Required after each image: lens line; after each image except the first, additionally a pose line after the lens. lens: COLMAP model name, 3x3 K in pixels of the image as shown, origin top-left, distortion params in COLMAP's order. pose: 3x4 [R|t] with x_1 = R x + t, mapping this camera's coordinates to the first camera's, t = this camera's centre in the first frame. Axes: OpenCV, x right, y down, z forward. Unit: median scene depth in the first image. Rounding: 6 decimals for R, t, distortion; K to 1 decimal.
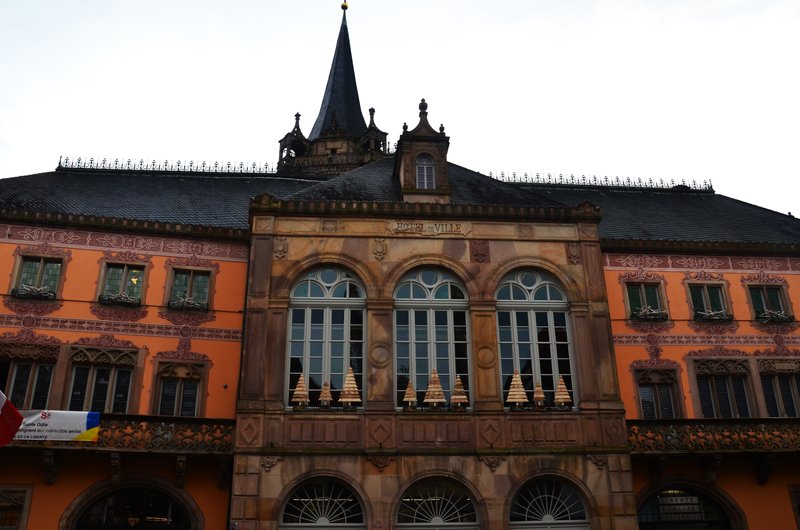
lens RADIAL K [[702.0, 0, 405.6], [0, 702.0, 256.9], [0, 0, 1]] dist [-0.121667, 0.071457]
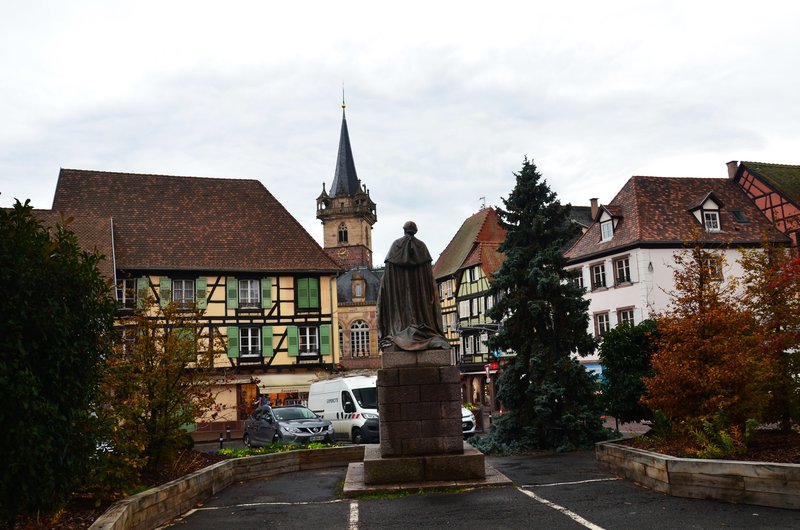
lens RADIAL K [[654.1, 0, 401.3], [0, 654.1, 266.7], [0, 0, 1]] dist [-0.073042, 0.065539]
pose [[0.995766, -0.045309, -0.079976, 0.569096], [0.064099, 0.965896, 0.250872, -1.162997], [0.065882, -0.254936, 0.964711, -2.380212]]
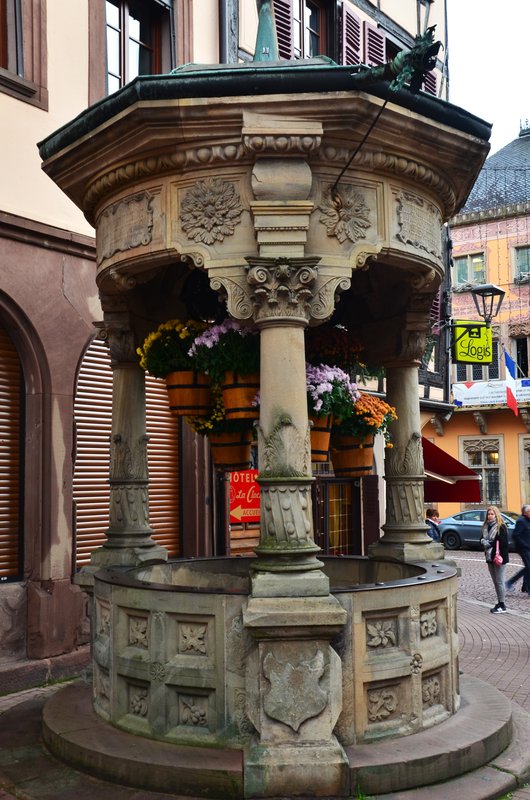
lens RADIAL K [[880.6, 0, 267.3], [0, 880.6, 418.1], [0, 0, 1]] dist [0.027742, 0.000000]
pose [[0.696562, -0.051516, -0.715645, 0.217286], [0.298975, 0.927542, 0.224234, -0.203039], [0.652239, -0.370153, 0.661492, -0.400344]]
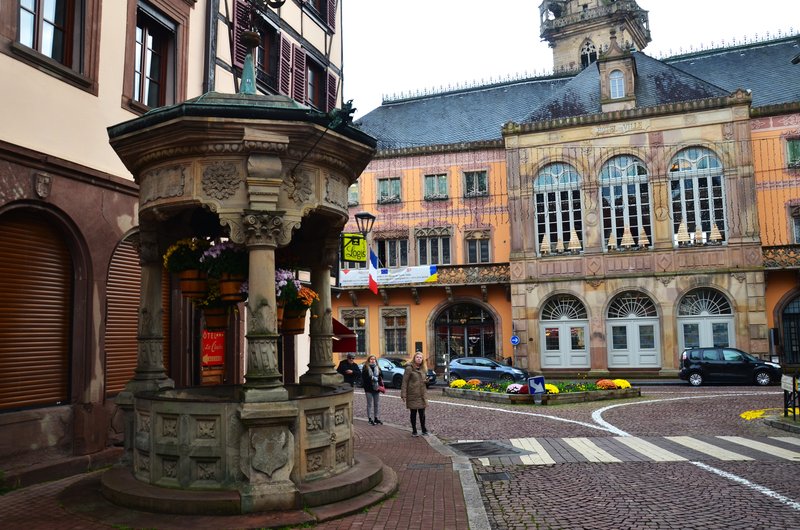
lens RADIAL K [[654.1, 0, 407.8], [0, 654.1, 260.9], [0, 0, 1]] dist [-0.073042, 0.065539]
pose [[0.889610, -0.060080, -0.452753, 0.247978], [0.196340, 0.945343, 0.260342, -0.229555], [0.412365, -0.320496, 0.852782, -0.460579]]
